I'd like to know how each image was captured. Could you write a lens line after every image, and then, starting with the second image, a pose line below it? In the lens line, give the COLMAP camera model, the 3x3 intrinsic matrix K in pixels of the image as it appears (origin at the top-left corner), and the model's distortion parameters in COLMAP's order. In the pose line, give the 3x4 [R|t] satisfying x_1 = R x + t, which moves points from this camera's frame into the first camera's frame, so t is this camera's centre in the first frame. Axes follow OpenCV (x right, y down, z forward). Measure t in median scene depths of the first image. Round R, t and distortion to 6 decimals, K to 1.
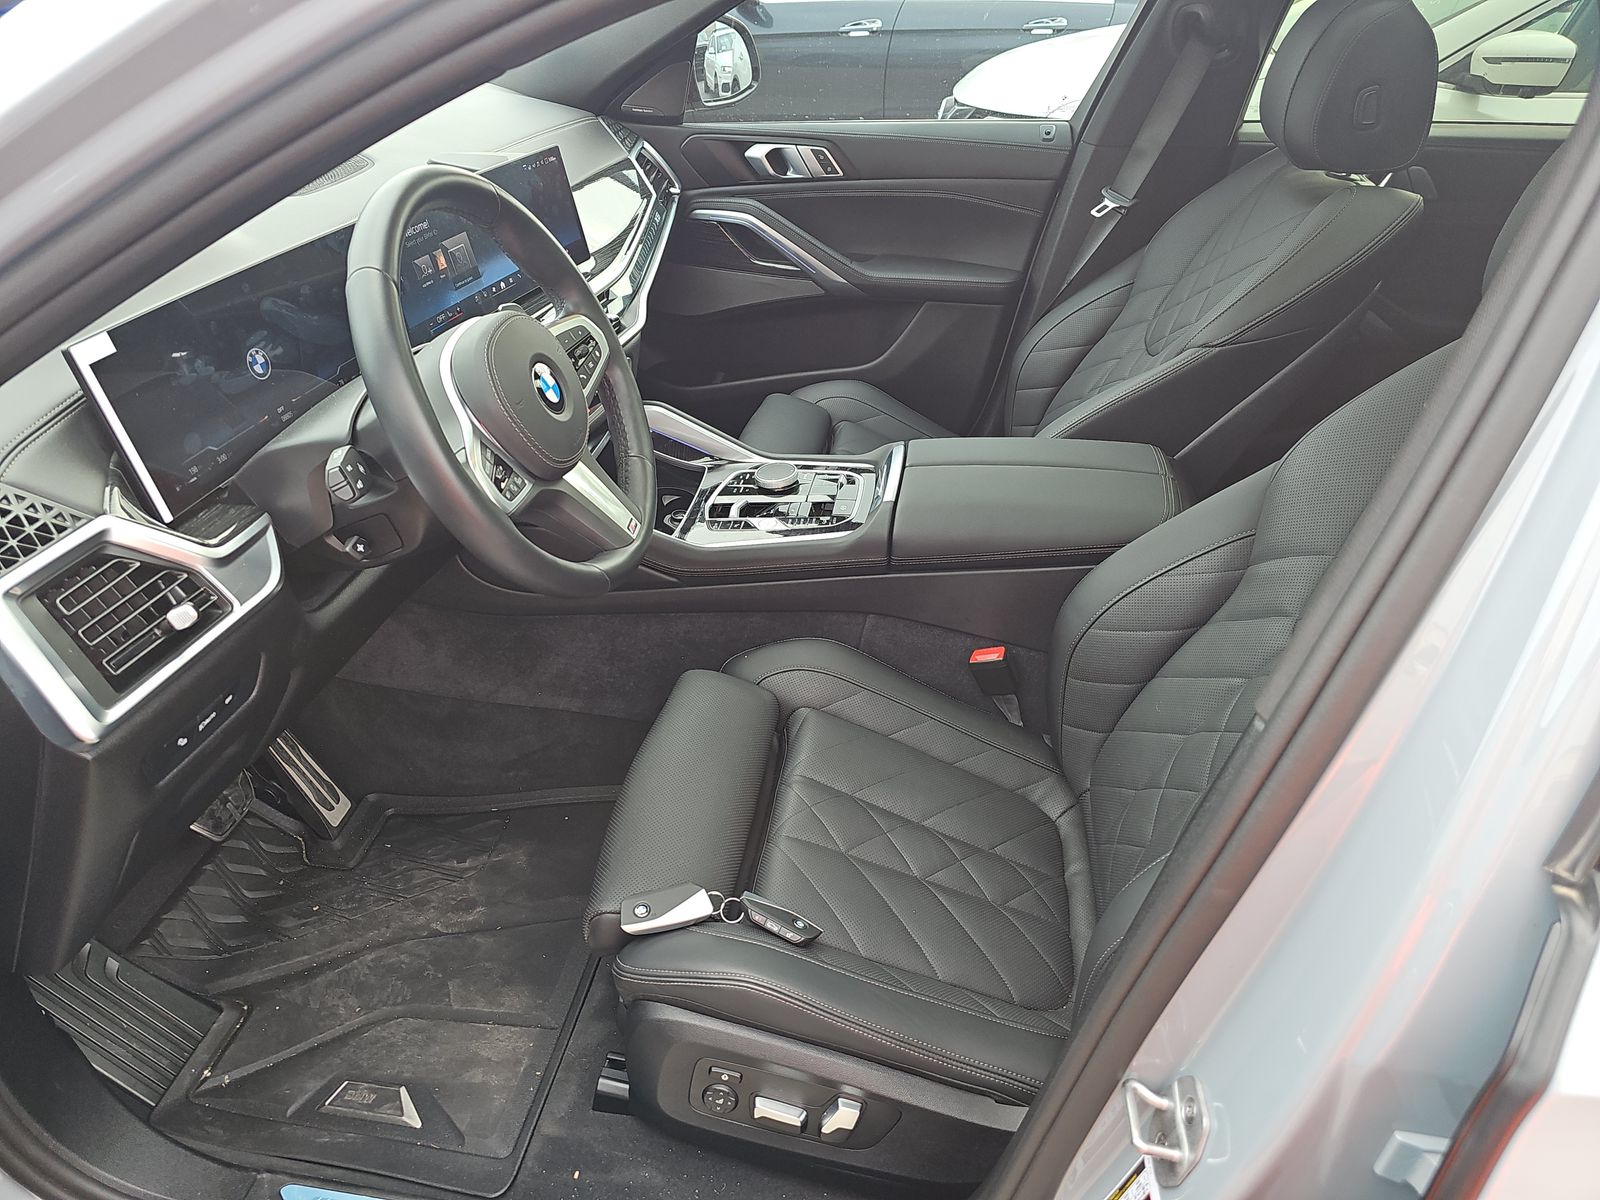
lens RADIAL K [[1064.3, 0, 813.7], [0, 1064.3, 644.7], [0, 0, 1]] dist [0.020733, -0.026491]
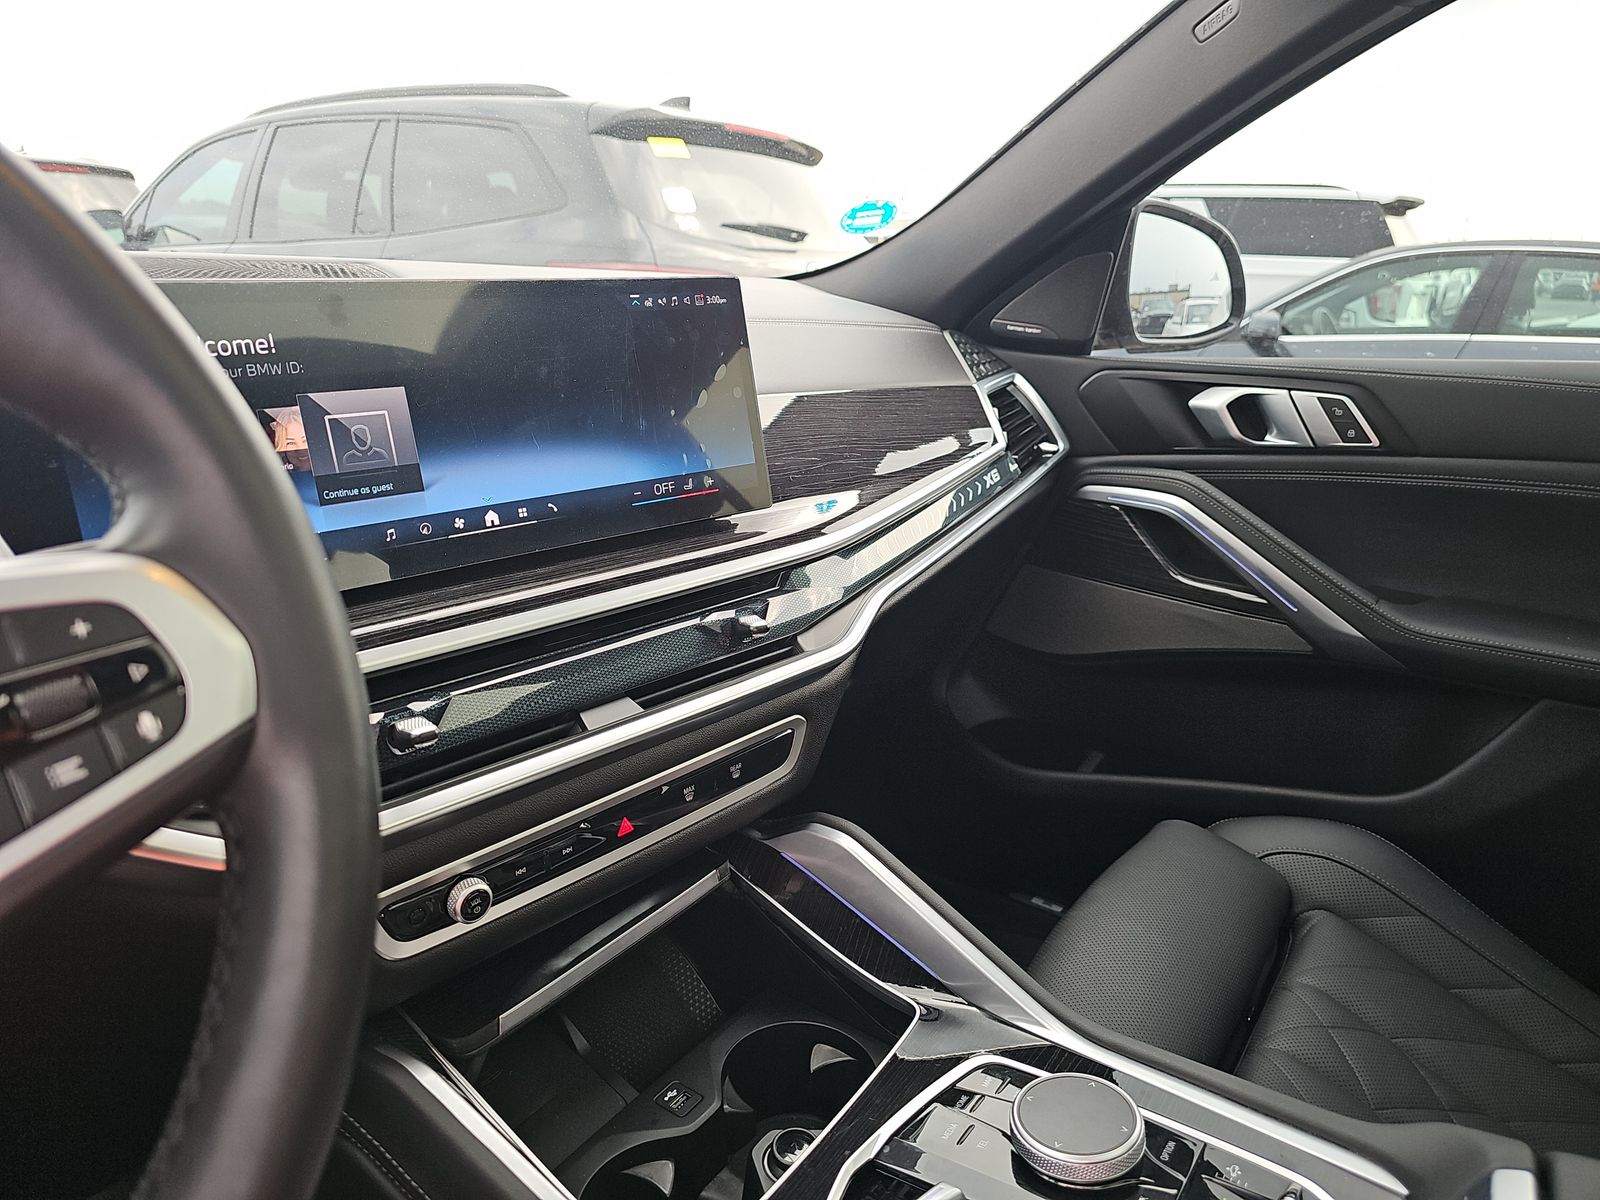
lens RADIAL K [[1064.3, 0, 799.1], [0, 1064.3, 603.0], [0, 0, 1]] dist [0.020733, -0.026491]
pose [[0.892381, 0.125390, -0.433512, 0.010390], [-0.261398, 0.926685, -0.270048, -0.151597], [0.367868, 0.354305, 0.859733, 0.471688]]
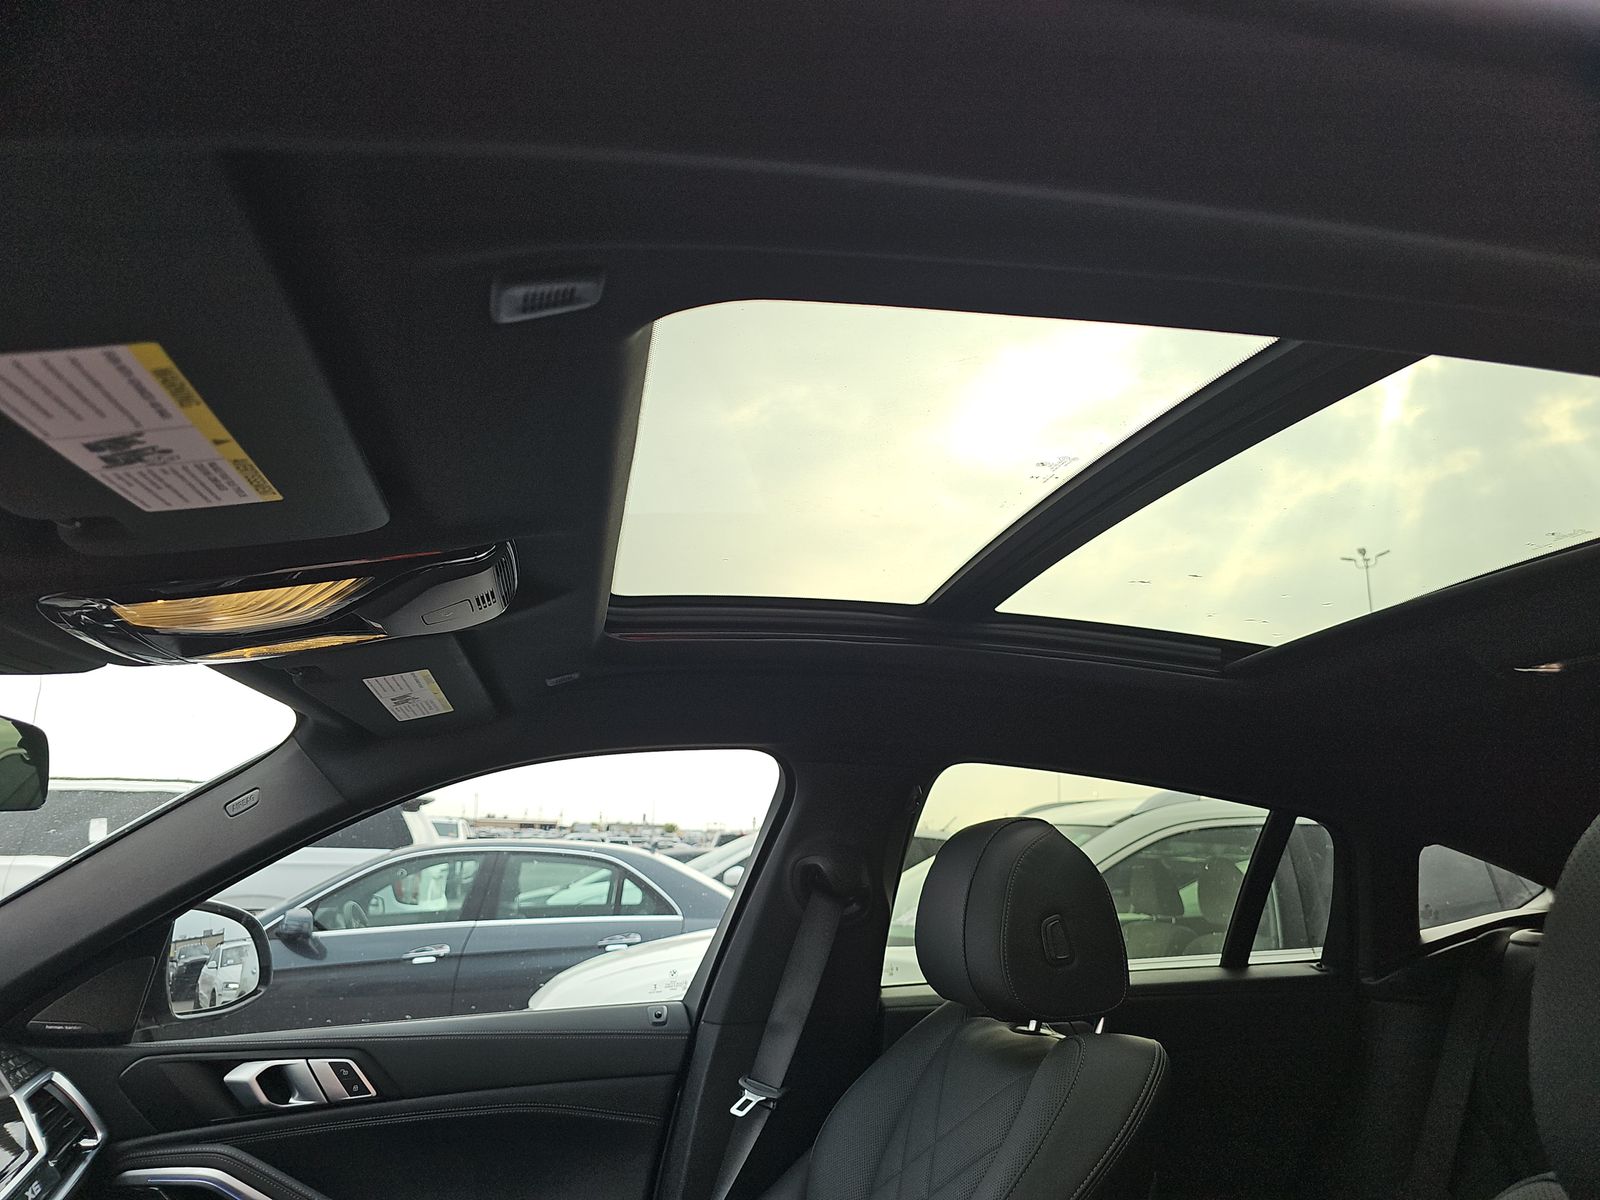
lens RADIAL K [[1064.3, 0, 795.5], [0, 1064.3, 607.0], [0, 0, 1]] dist [0.020733, -0.026491]
pose [[0.938670, 0.059399, 0.339663, 0.028531], [0.215727, 0.667299, -0.712863, -0.095579], [-0.269000, 0.742417, 0.613560, 0.260772]]
